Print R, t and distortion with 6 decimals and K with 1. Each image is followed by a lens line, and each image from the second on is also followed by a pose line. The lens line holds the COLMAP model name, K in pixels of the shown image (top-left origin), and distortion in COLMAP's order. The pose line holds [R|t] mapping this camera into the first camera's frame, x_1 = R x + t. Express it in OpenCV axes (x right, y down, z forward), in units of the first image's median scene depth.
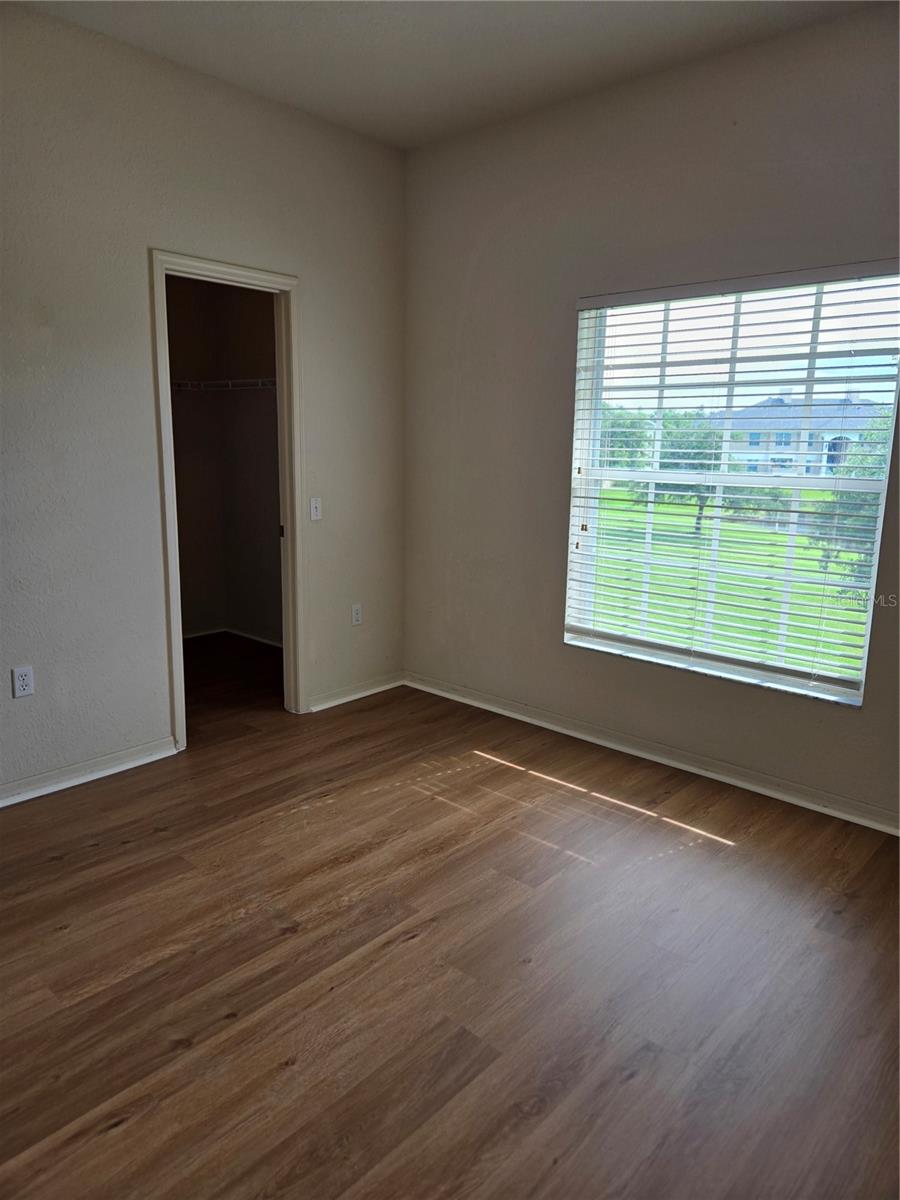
lens RADIAL K [[797.1, 0, 449.0], [0, 797.1, 600.9], [0, 0, 1]] dist [-0.011252, -0.001803]
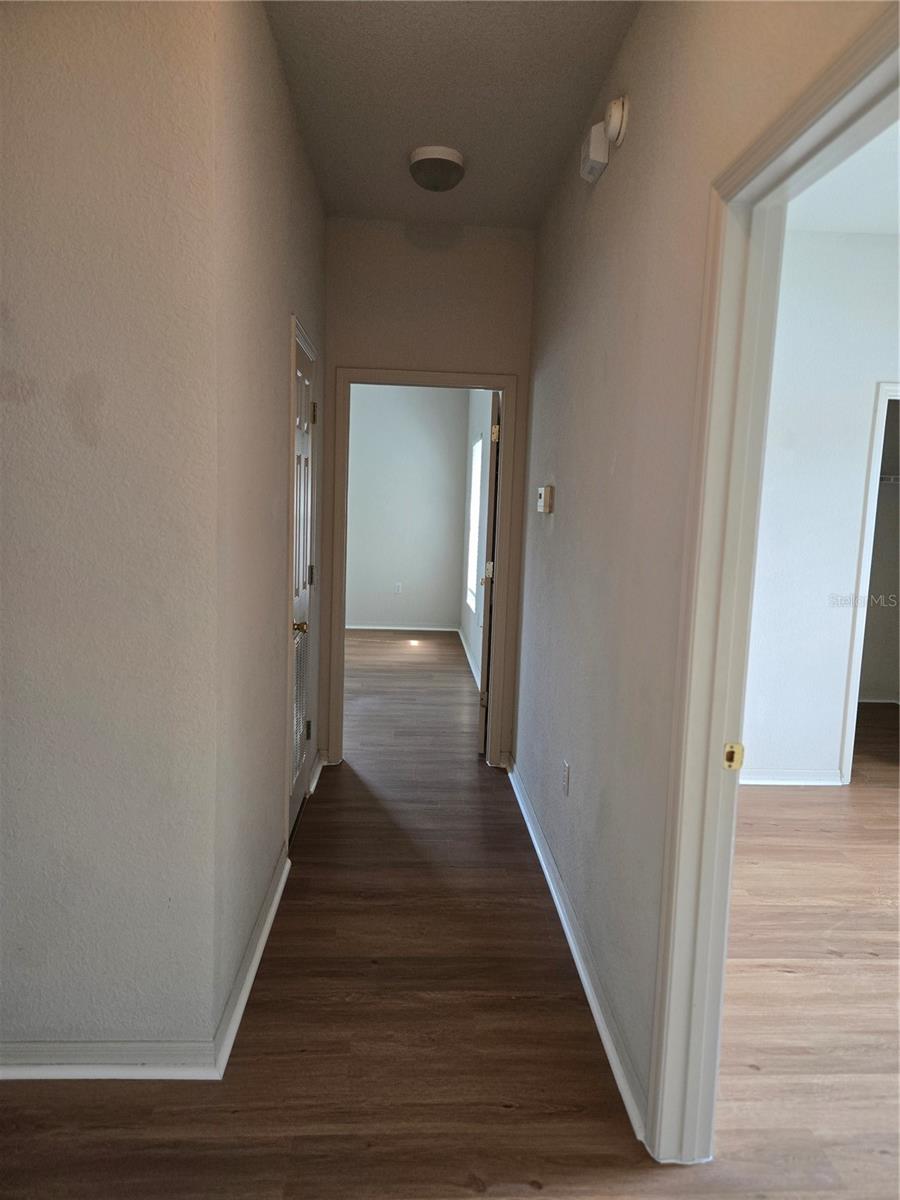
lens RADIAL K [[797.1, 0, 447.0], [0, 797.1, 599.9], [0, 0, 1]] dist [-0.011252, -0.001803]
pose [[0.701306, 0.092072, -0.706889, 0.102260], [-0.159306, 0.986788, -0.029519, 0.072686], [0.694832, 0.133313, 0.706708, -0.484527]]
